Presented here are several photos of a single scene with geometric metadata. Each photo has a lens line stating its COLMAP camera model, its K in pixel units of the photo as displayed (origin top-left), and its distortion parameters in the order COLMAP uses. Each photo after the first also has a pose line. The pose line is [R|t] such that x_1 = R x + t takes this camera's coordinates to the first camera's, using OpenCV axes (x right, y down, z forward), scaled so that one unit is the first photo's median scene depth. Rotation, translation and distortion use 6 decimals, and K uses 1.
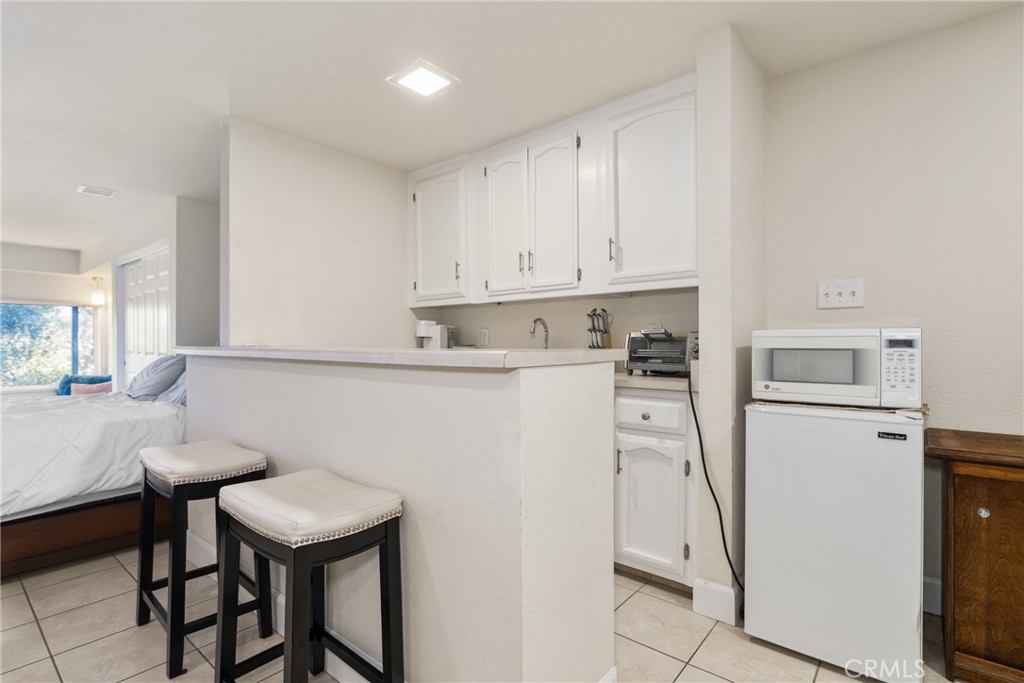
lens RADIAL K [[464.3, 0, 523.6], [0, 464.3, 327.9], [0, 0, 1]] dist [-0.000738, 0.000149]
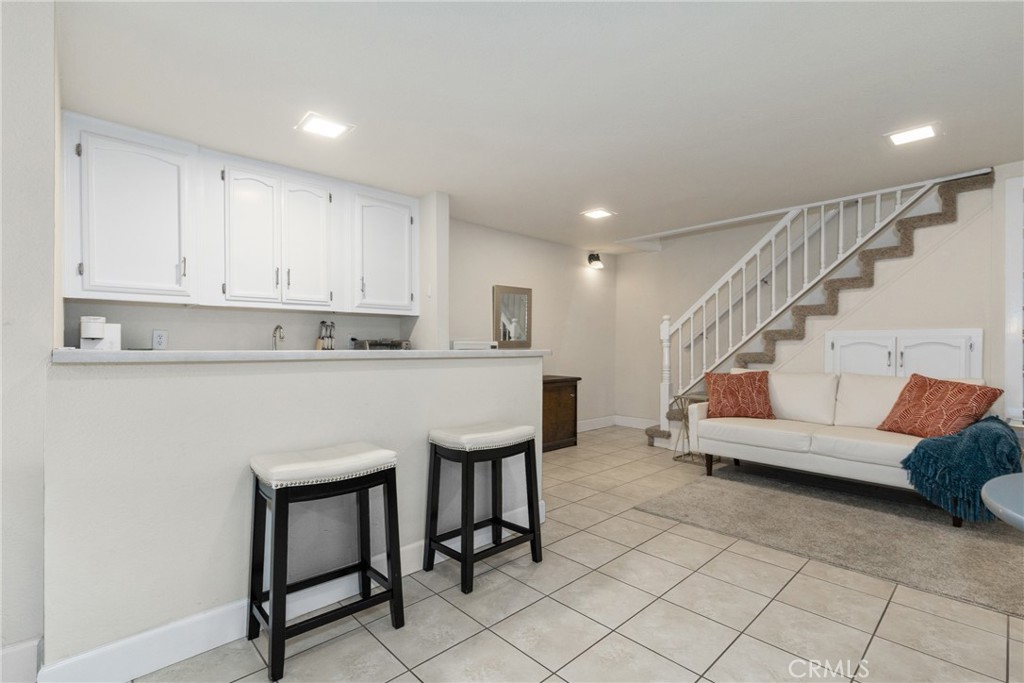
lens RADIAL K [[468.0, 0, 508.9], [0, 468.0, 340.8], [0, 0, 1]] dist [0.001488, -0.000407]
pose [[0.154202, 0.012468, 0.987961, -1.335964], [-0.033466, 0.999413, -0.007389, 0.010665], [-0.987472, -0.031924, 0.154529, 0.301123]]
